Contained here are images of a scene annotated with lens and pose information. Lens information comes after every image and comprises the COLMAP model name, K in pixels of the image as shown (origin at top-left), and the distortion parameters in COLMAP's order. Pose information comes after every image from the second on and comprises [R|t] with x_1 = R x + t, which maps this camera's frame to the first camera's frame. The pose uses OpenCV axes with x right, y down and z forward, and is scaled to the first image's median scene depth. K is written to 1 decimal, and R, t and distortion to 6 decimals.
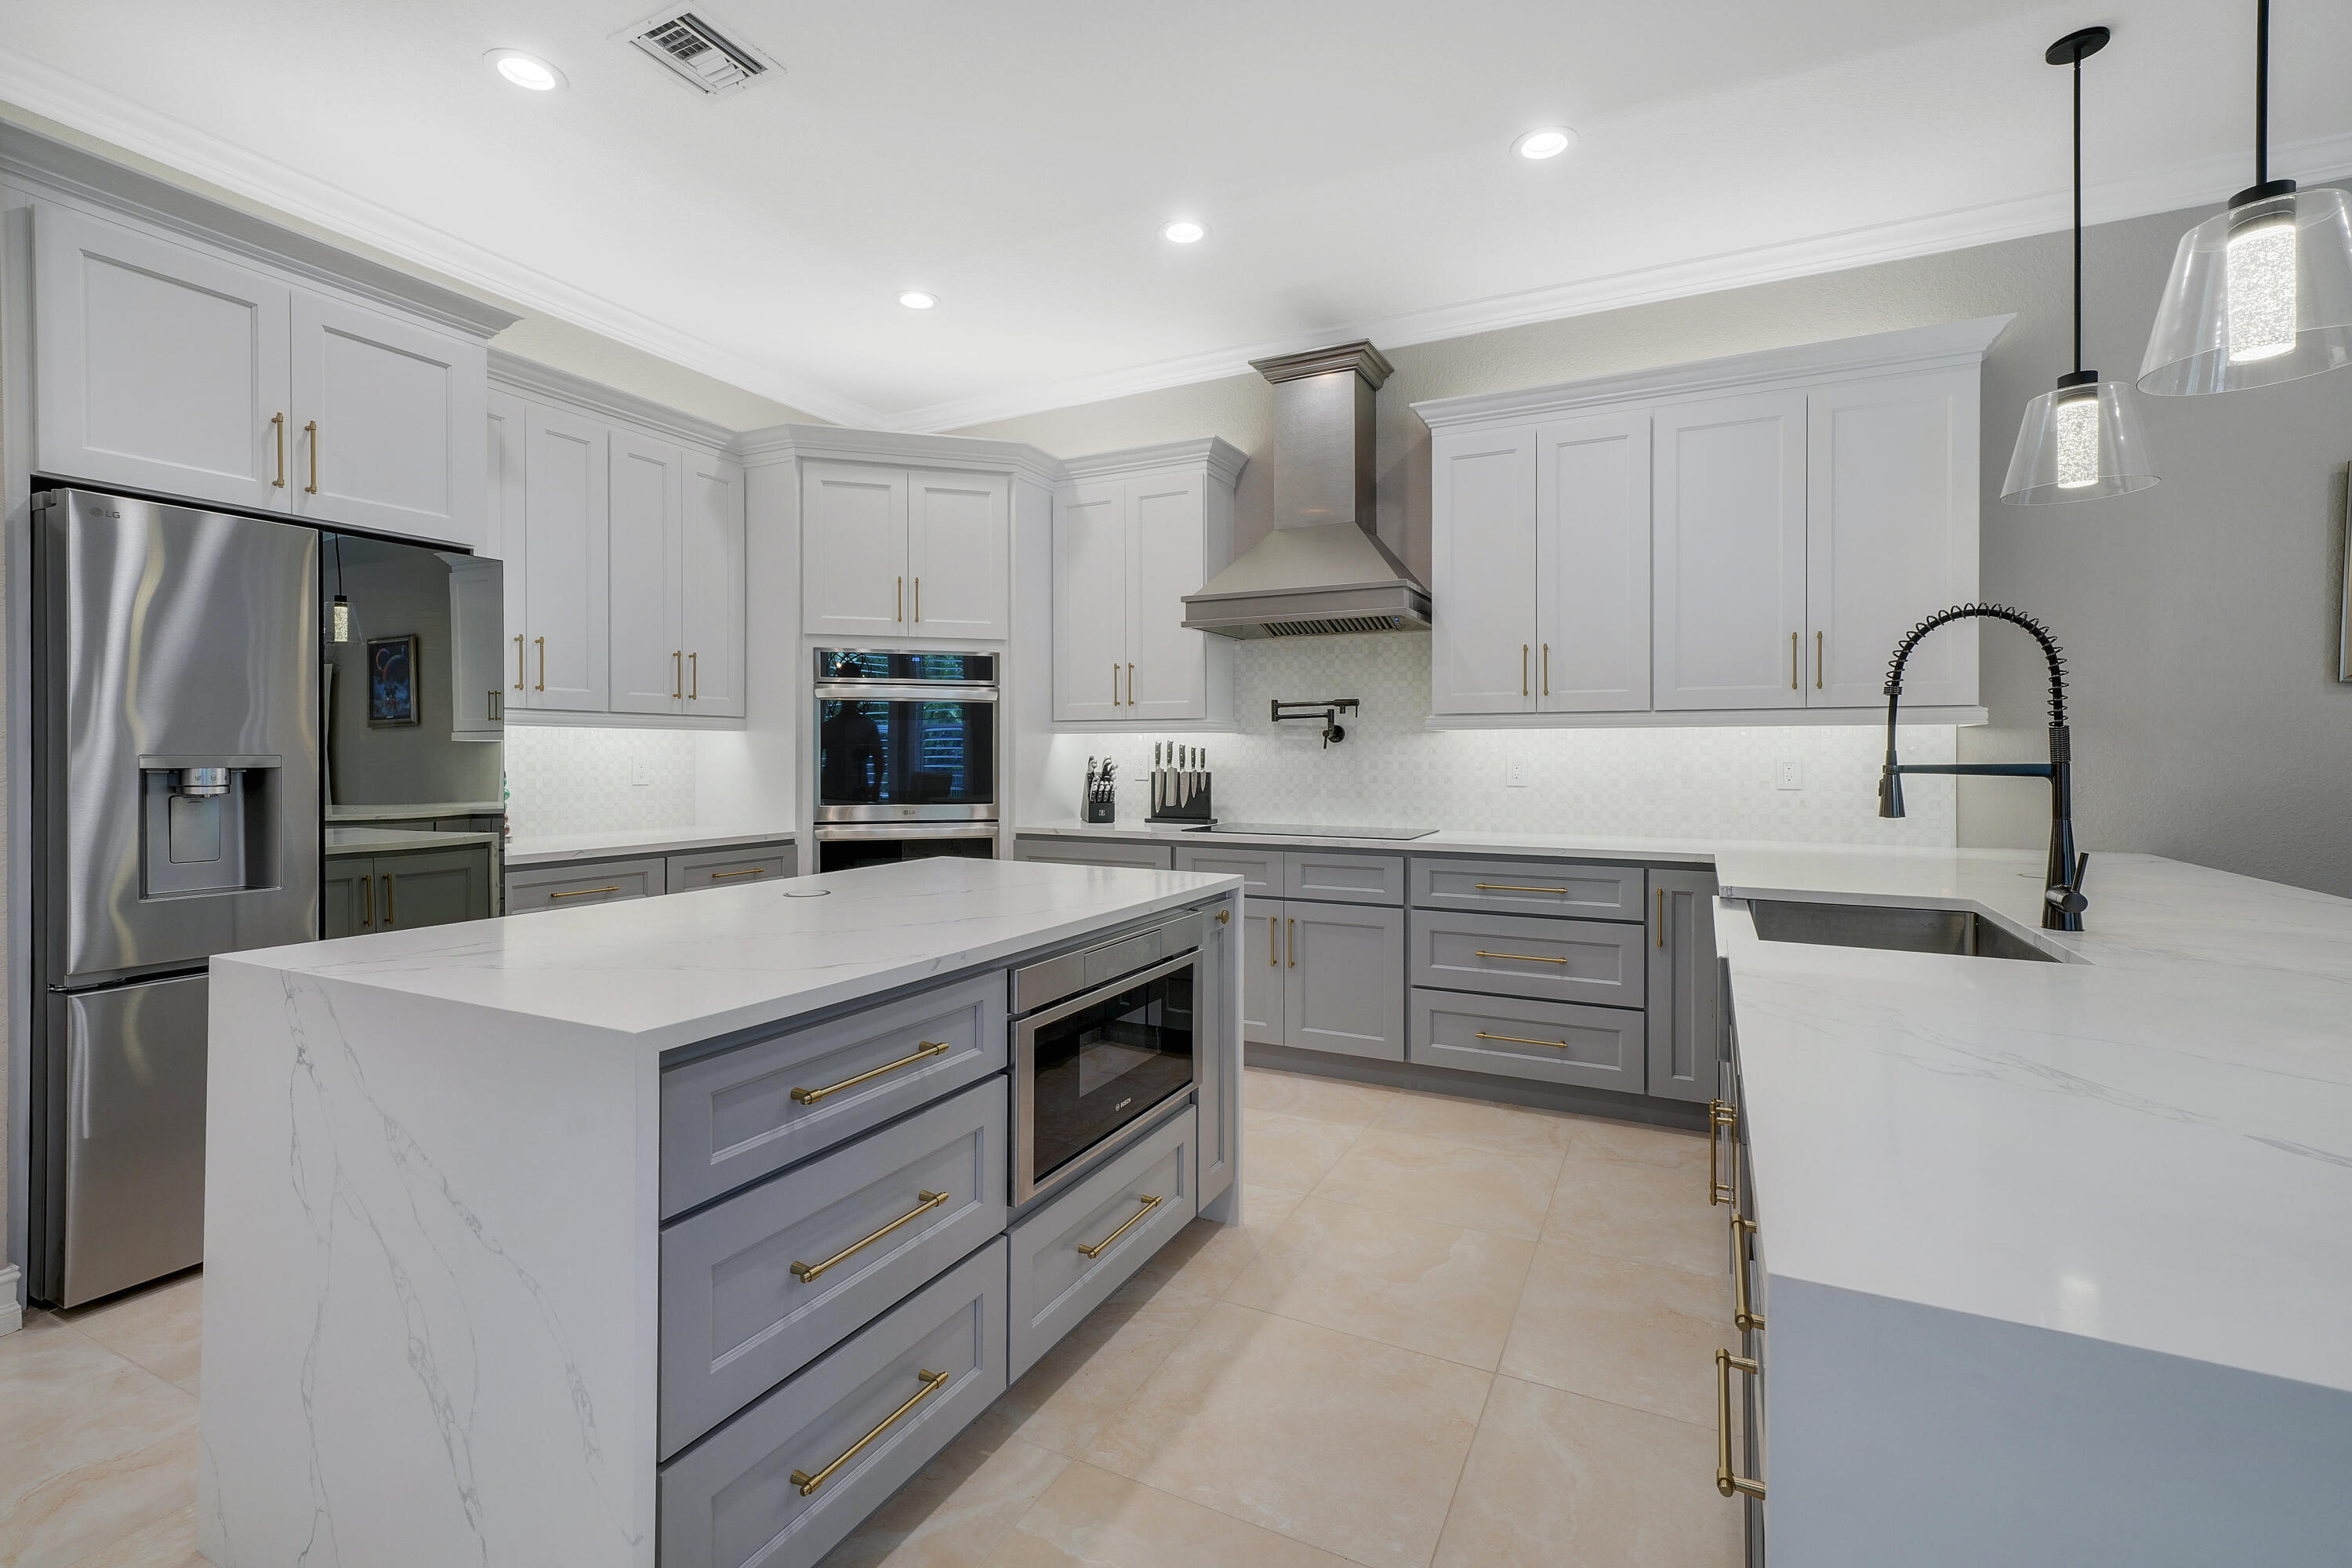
lens RADIAL K [[1024.2, 0, 1174.1], [0, 1024.2, 774.2], [0, 0, 1]] dist [-0.000943, 0.002659]
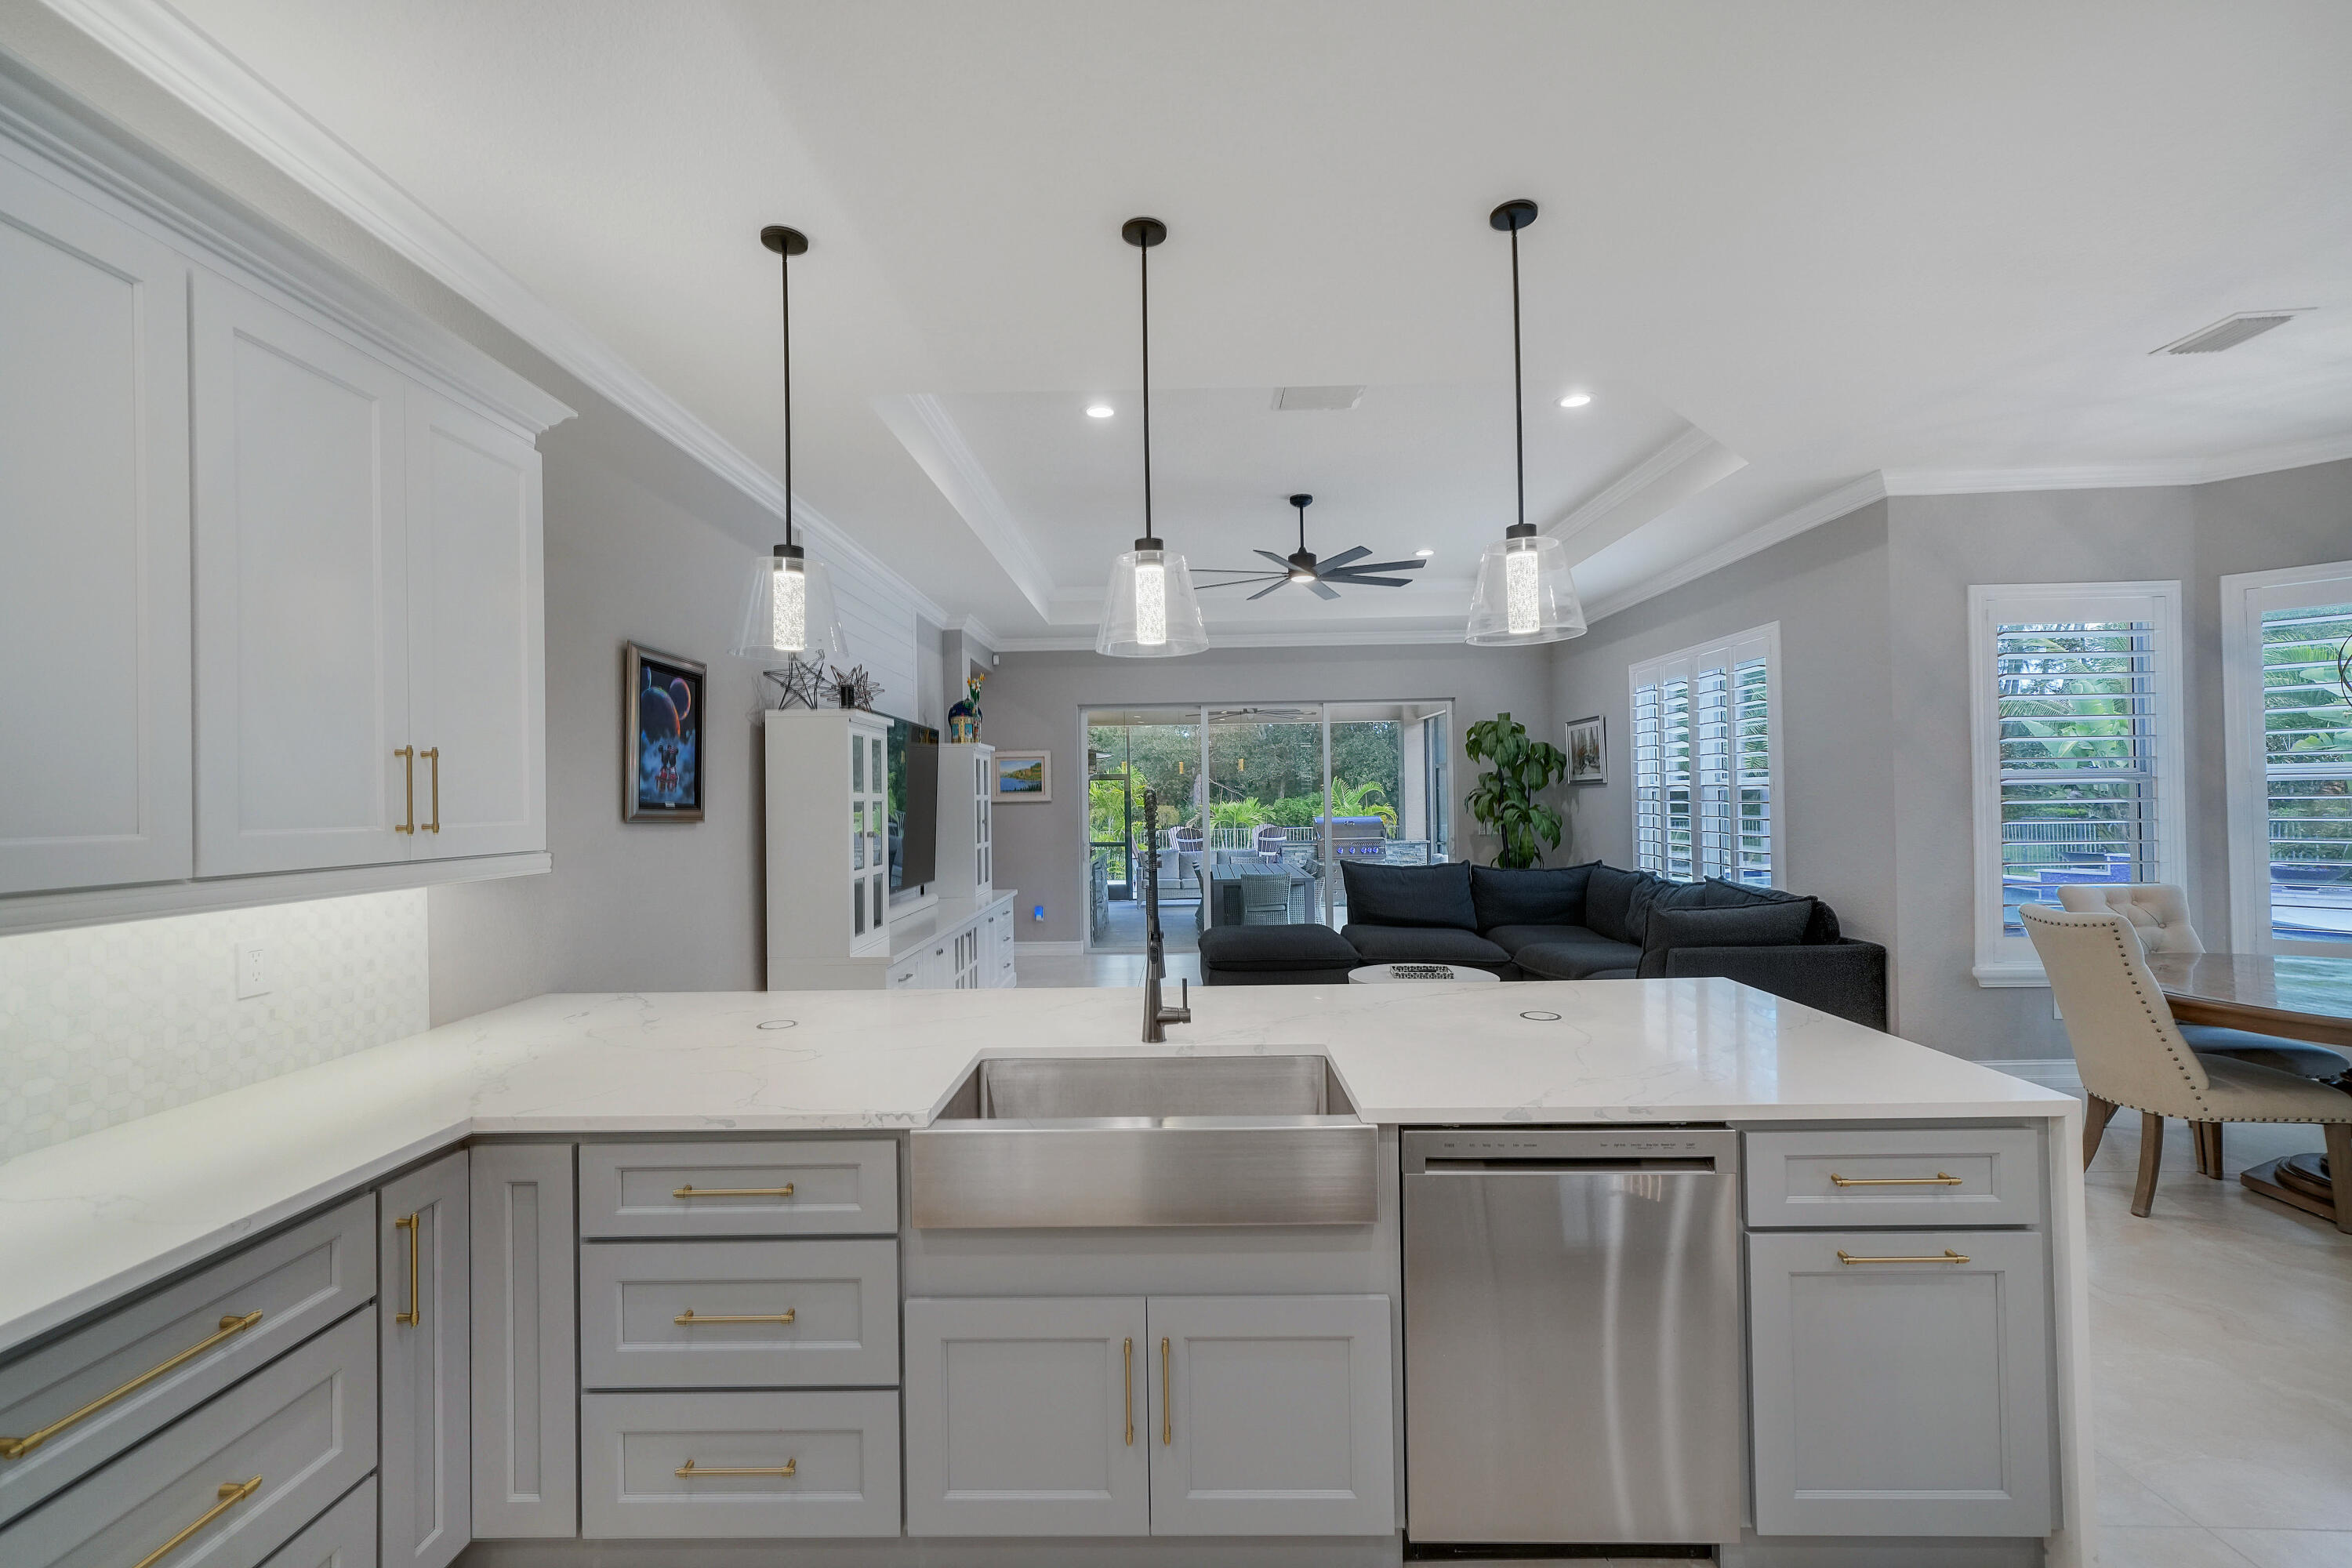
lens RADIAL K [[1024.2, 0, 1170.1], [0, 1024.2, 775.0], [0, 0, 1]] dist [-0.000943, 0.002659]
pose [[-0.436980, 0.028964, 0.899005, -0.145847], [0.033403, 0.999315, -0.015959, -0.073192], [-0.898851, 0.023055, -0.437648, 0.667781]]
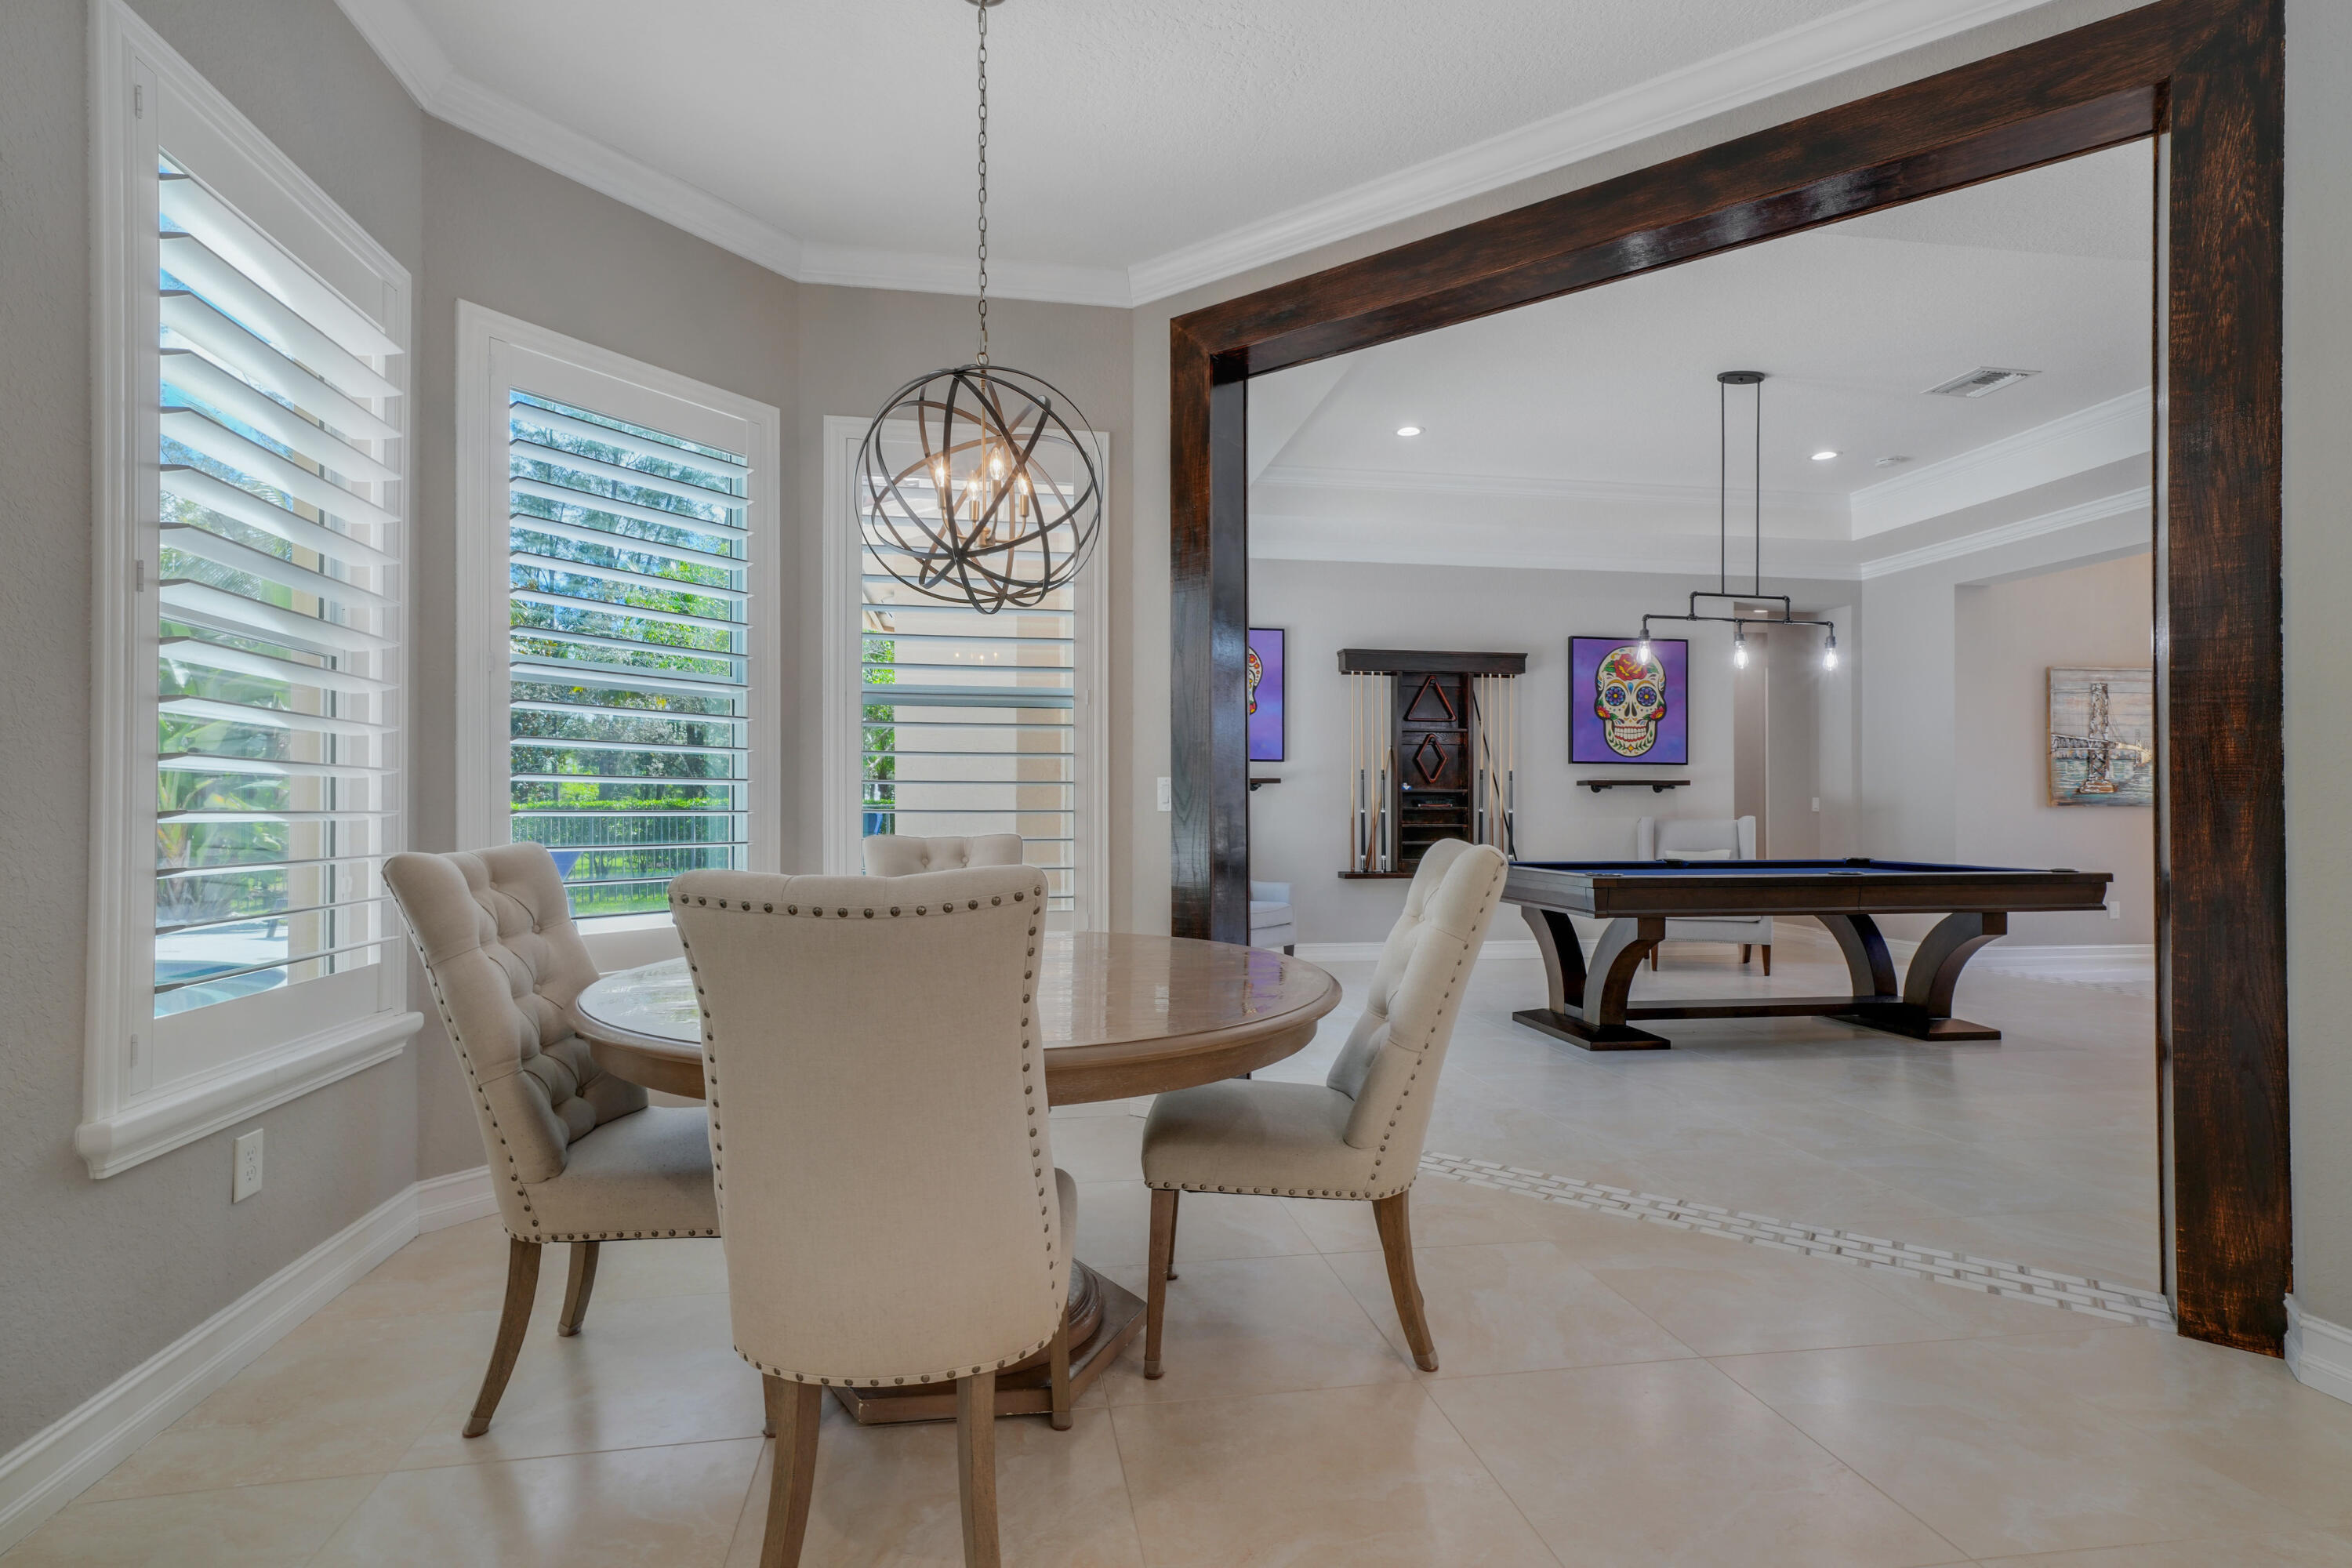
lens RADIAL K [[1104.5, 0, 1152.5], [0, 1104.5, 798.7], [0, 0, 1]] dist [-0.010039, 0.002239]
pose [[-0.812757, -0.005597, -0.582575, 0.412453], [-0.008199, 0.999965, 0.001831, 0.029117], [0.582545, 0.006265, -0.812775, -0.078242]]
